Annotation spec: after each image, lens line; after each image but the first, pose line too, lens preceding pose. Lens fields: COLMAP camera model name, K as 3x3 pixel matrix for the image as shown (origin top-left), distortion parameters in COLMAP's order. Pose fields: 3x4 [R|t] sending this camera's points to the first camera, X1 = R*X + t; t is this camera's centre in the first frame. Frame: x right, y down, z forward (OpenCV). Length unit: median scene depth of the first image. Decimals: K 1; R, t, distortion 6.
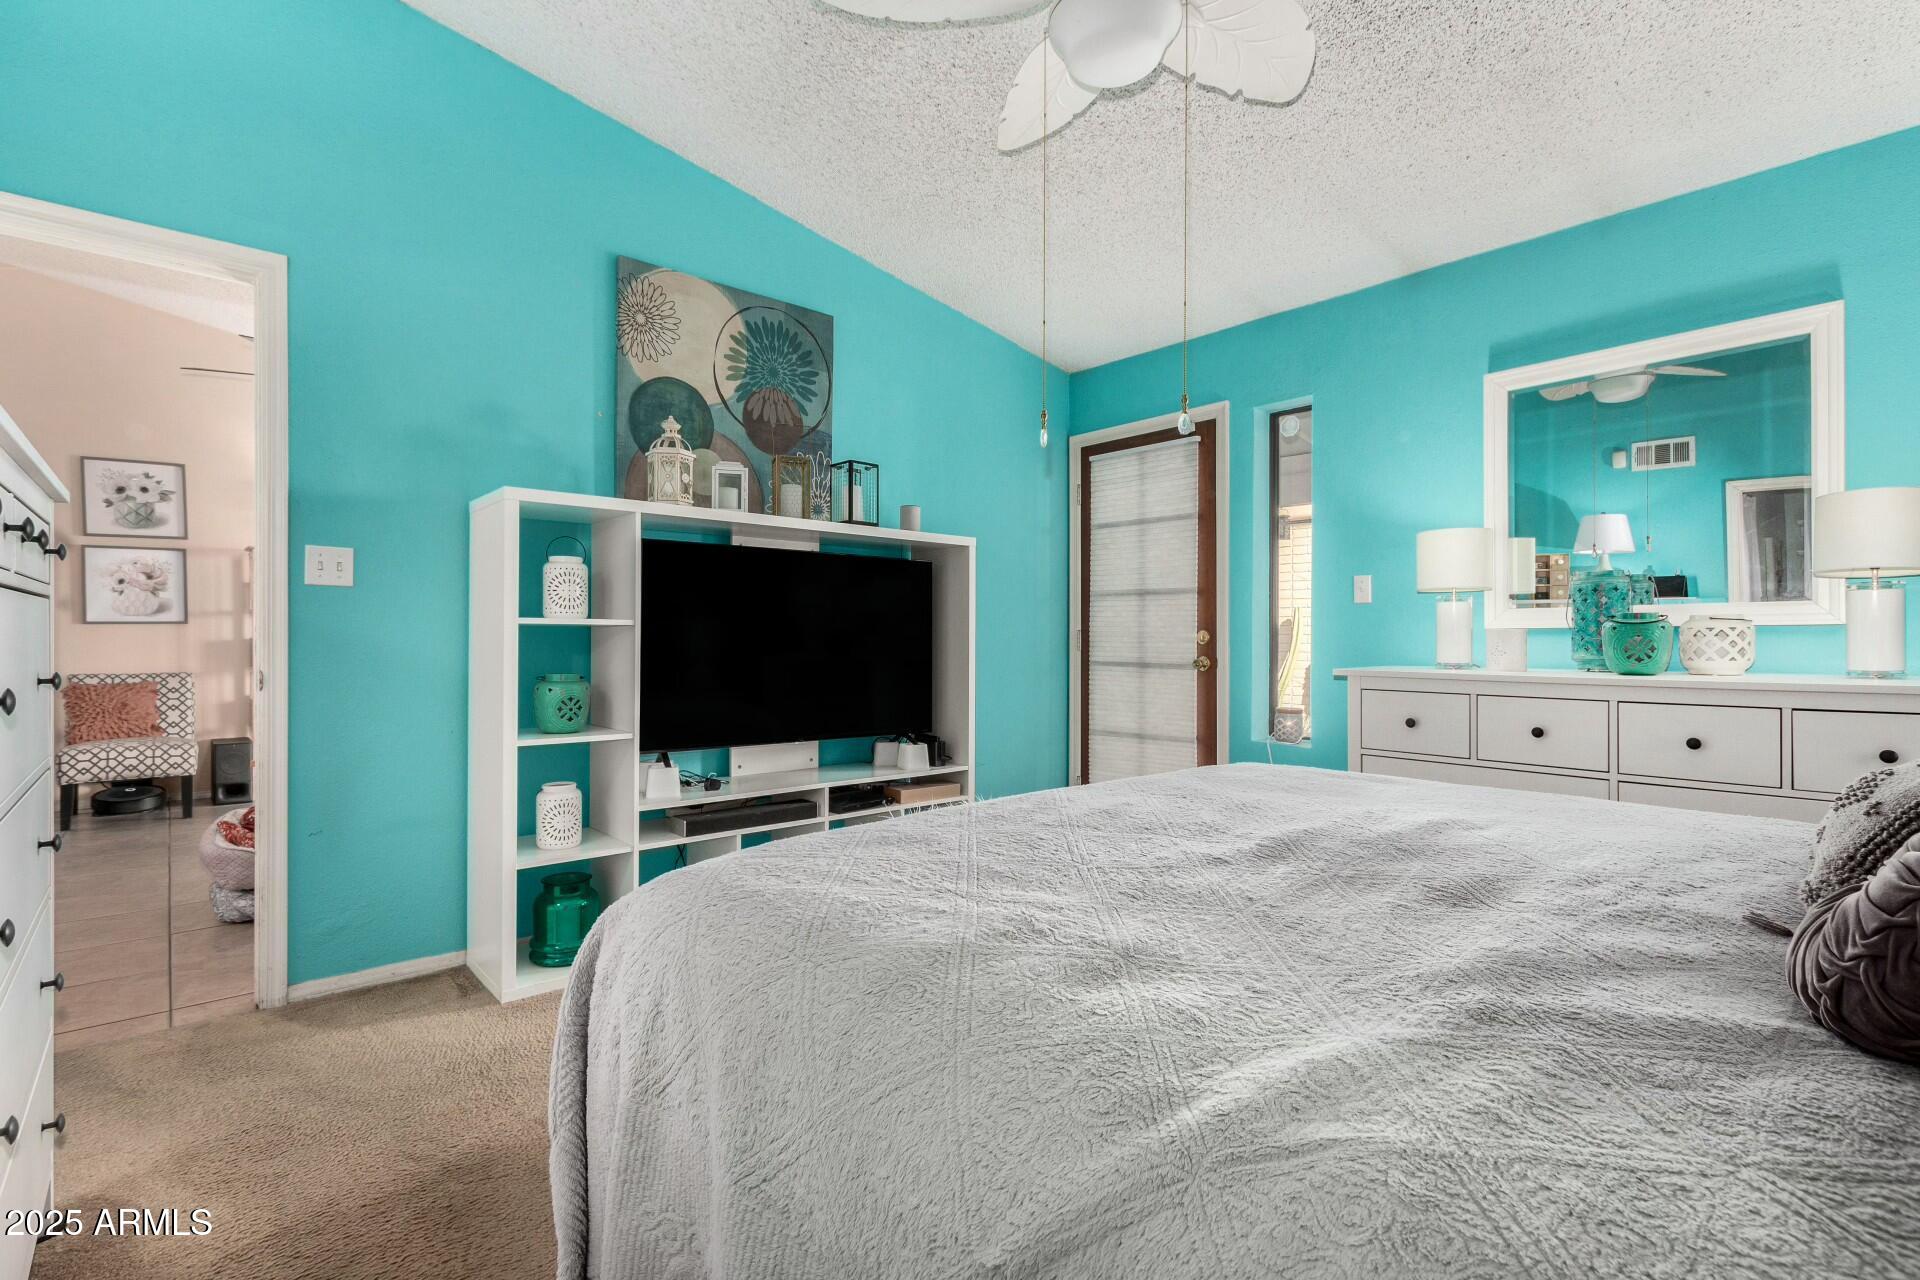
lens RADIAL K [[891.9, 0, 960.0], [0, 891.9, 640.0], [0, 0, 1]] dist [0.000104, -0.000503]
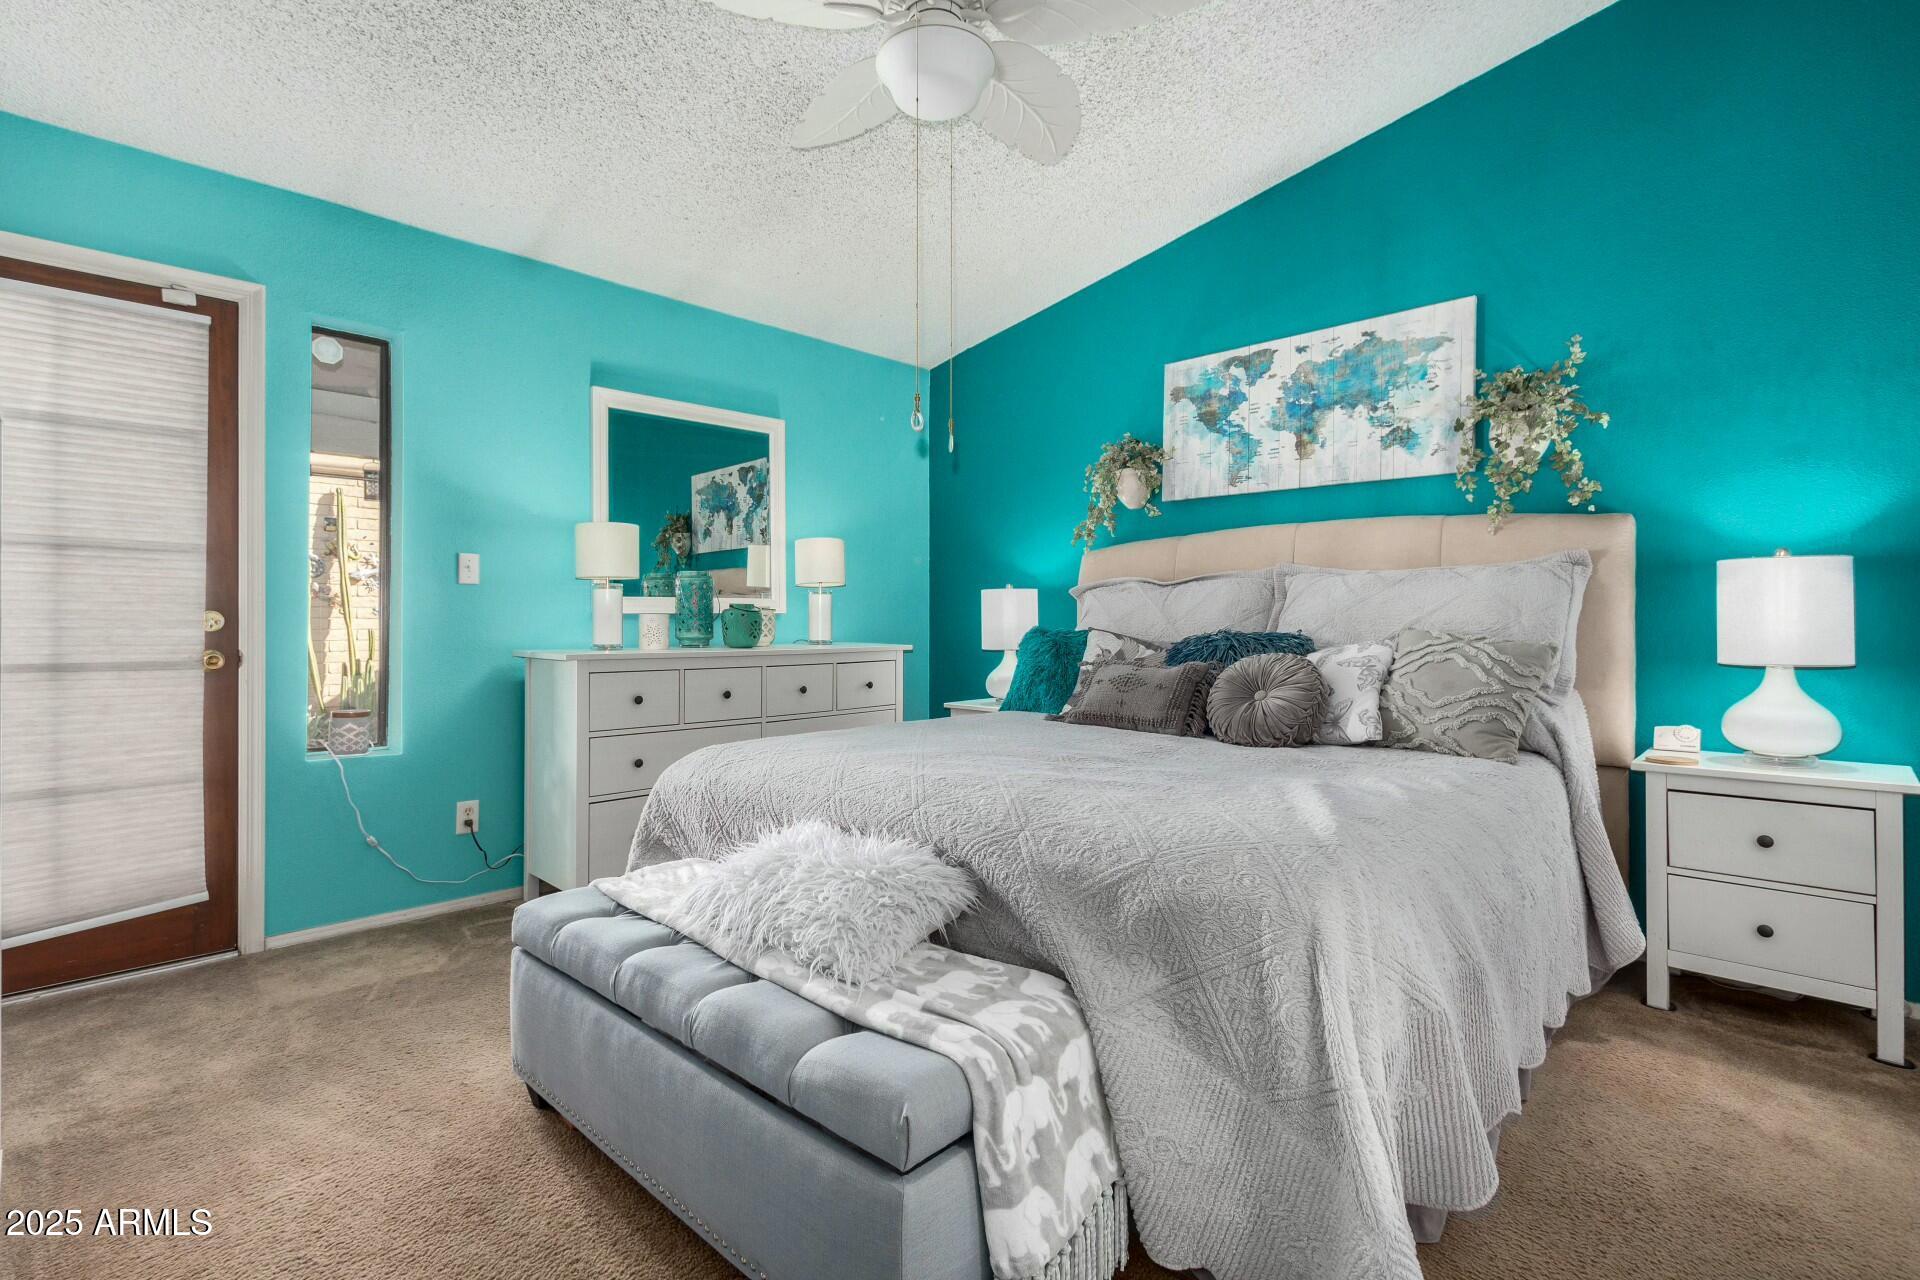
lens RADIAL K [[902.6, 0, 959.6], [0, 902.6, 617.0], [0, 0, 1]] dist [-0.000196, -0.000162]
pose [[-0.095478, 0.004243, 0.995422, -0.496147], [0.003288, 0.999987, -0.003947, -0.002236], [-0.995426, 0.002896, -0.095491, 0.563665]]
